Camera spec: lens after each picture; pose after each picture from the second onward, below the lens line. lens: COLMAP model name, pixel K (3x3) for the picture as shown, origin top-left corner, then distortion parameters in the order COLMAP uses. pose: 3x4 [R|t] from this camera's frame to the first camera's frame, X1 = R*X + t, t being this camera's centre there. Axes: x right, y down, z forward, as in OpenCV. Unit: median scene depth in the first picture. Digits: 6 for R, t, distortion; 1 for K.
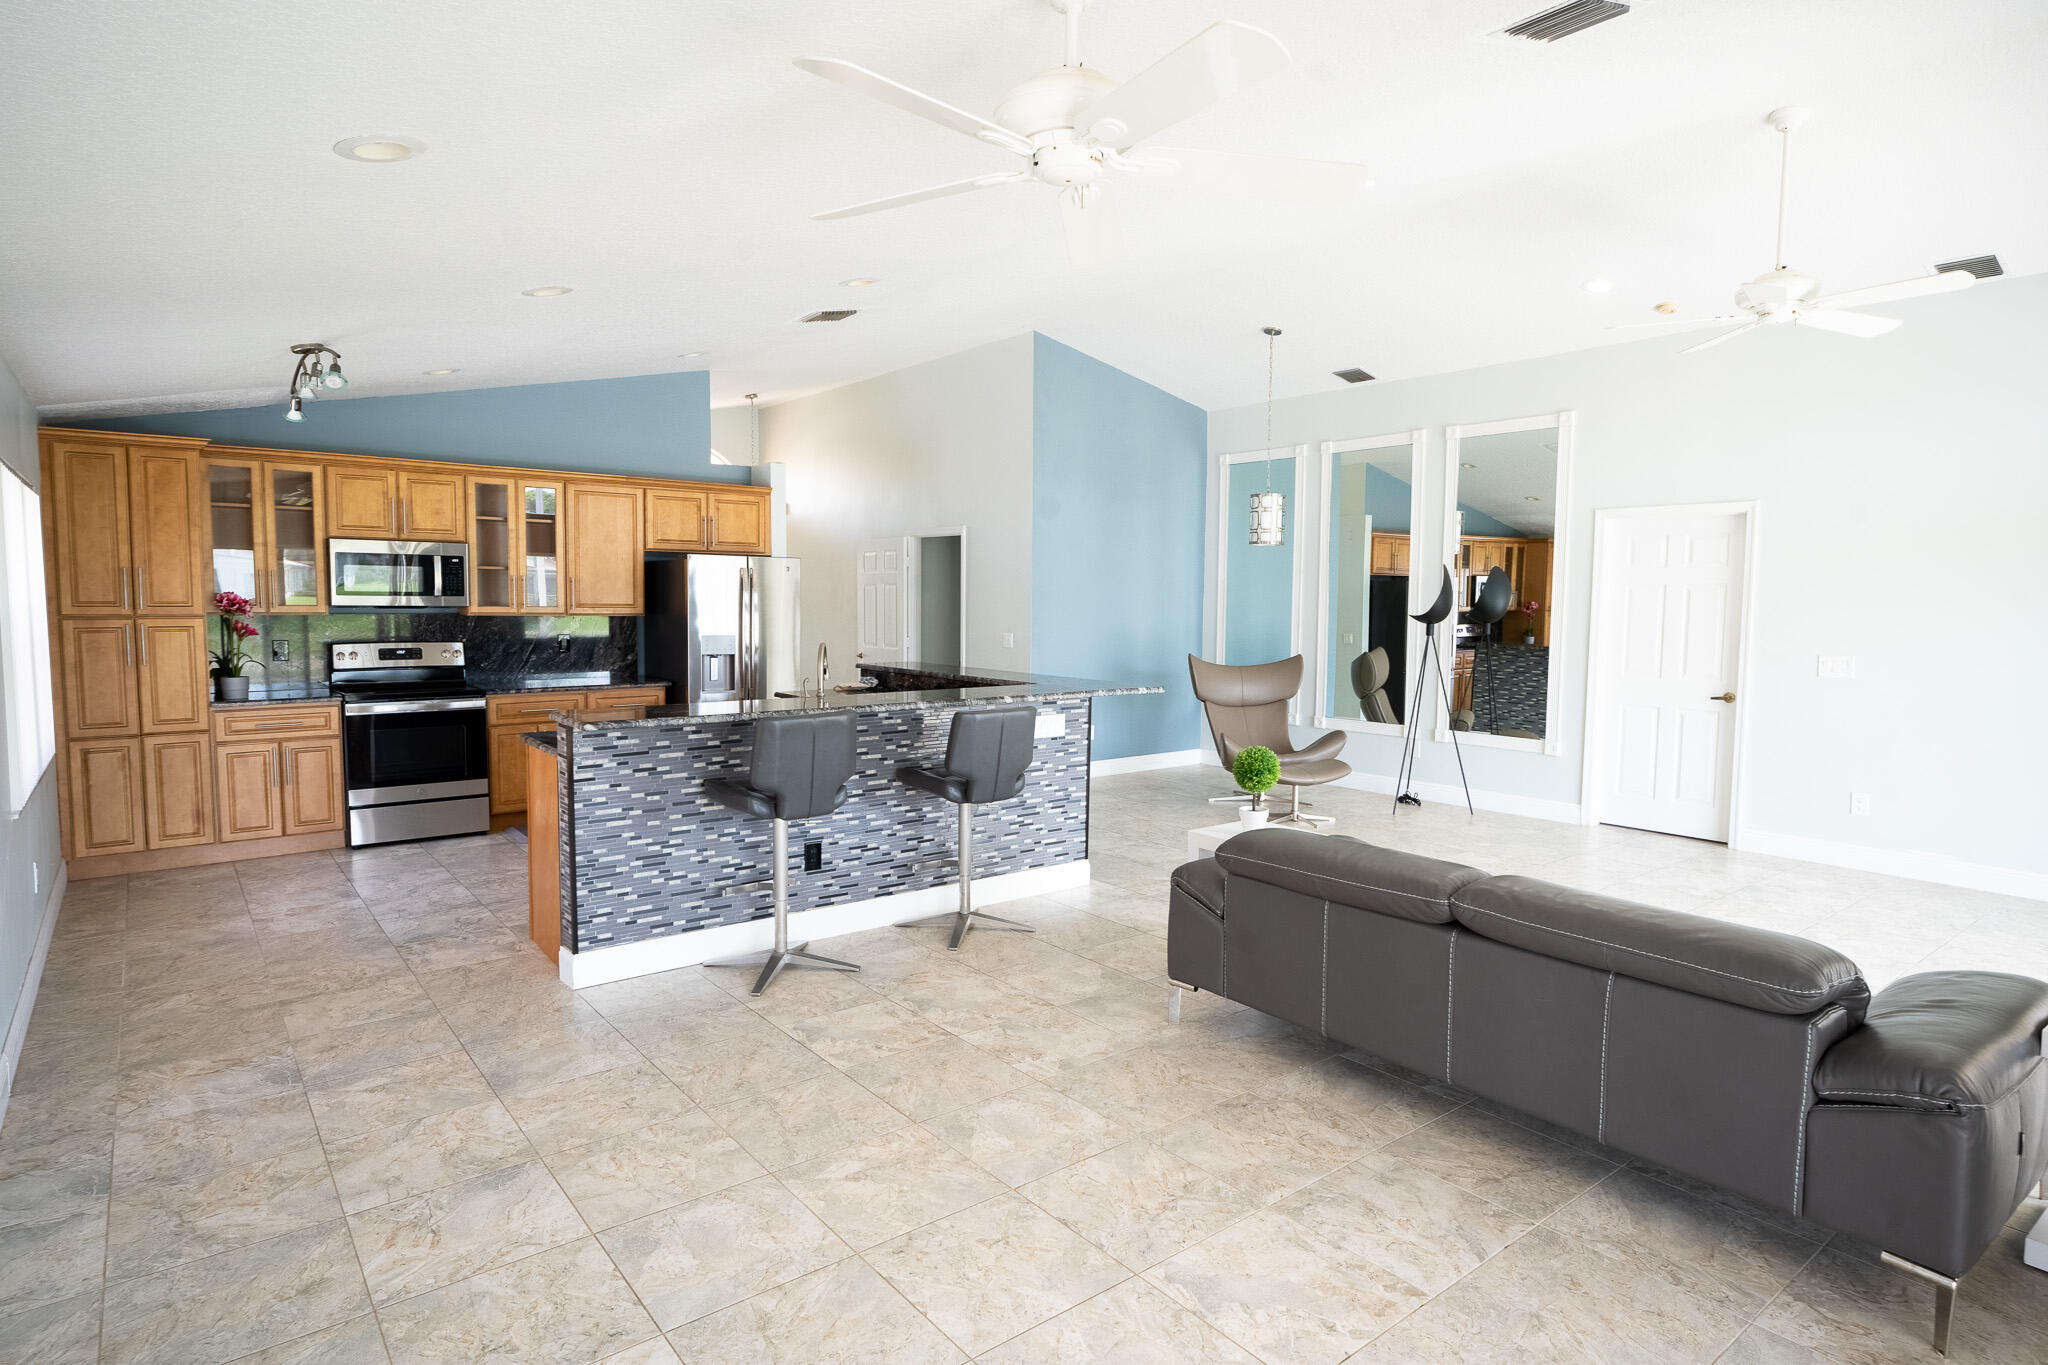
lens RADIAL K [[1106.0, 0, 1019.3], [0, 1106.0, 674.9], [0, 0, 1]] dist [-0.008295, 0.003648]
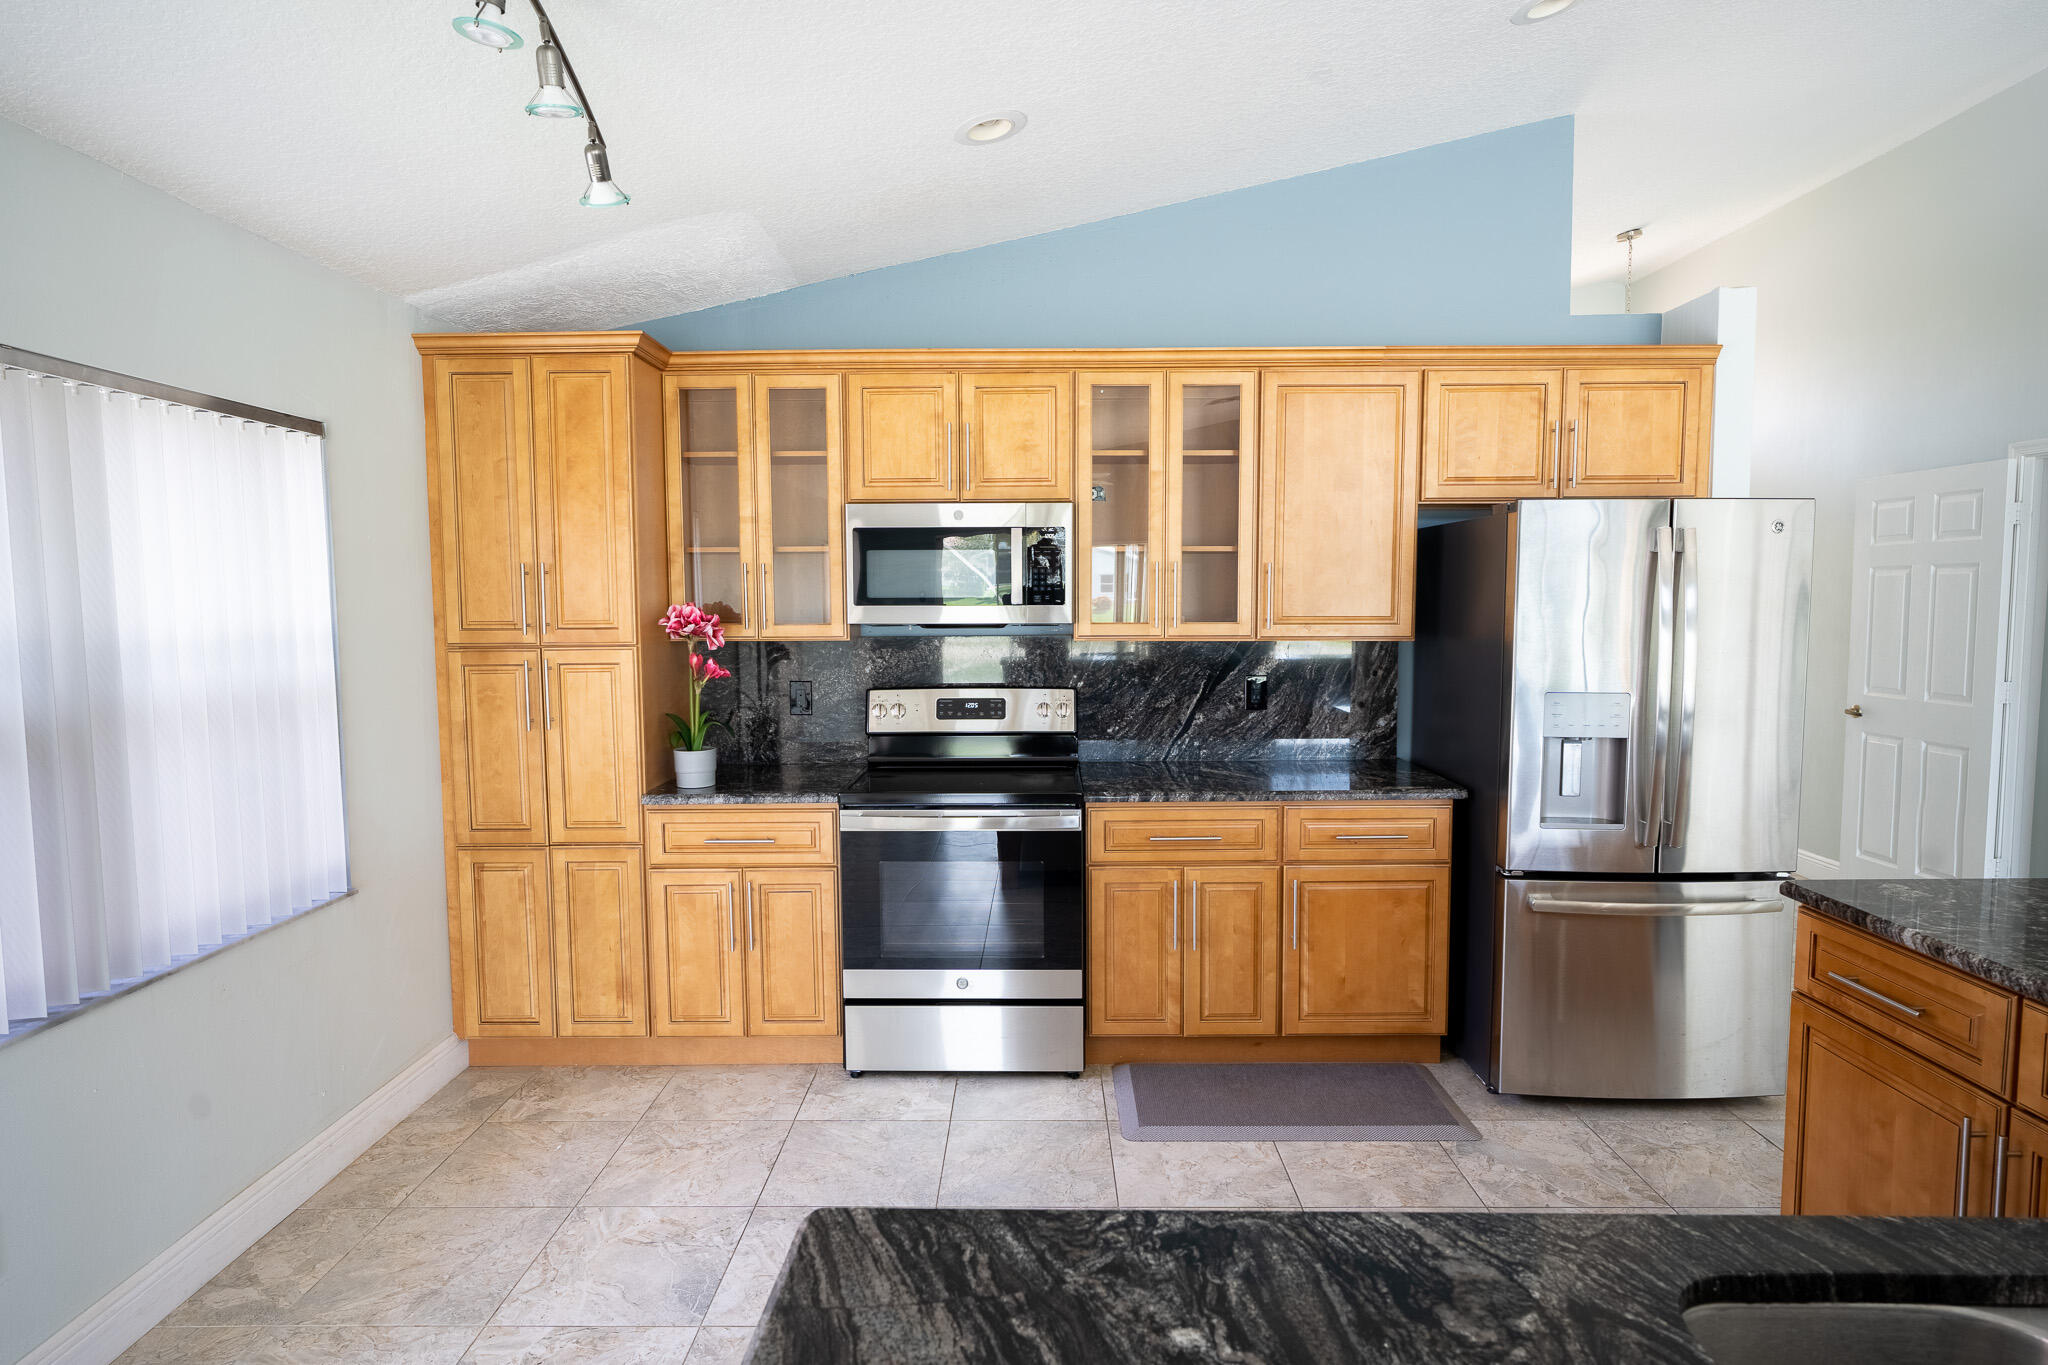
lens RADIAL K [[1106.0, 0, 1019.5], [0, 1106.0, 679.7], [0, 0, 1]] dist [-0.008295, 0.003648]
pose [[0.775445, 0.033753, -0.630513, -0.211684], [-0.030817, 0.999403, 0.015601, -0.048358], [0.630663, 0.007333, 0.776022, 0.650576]]
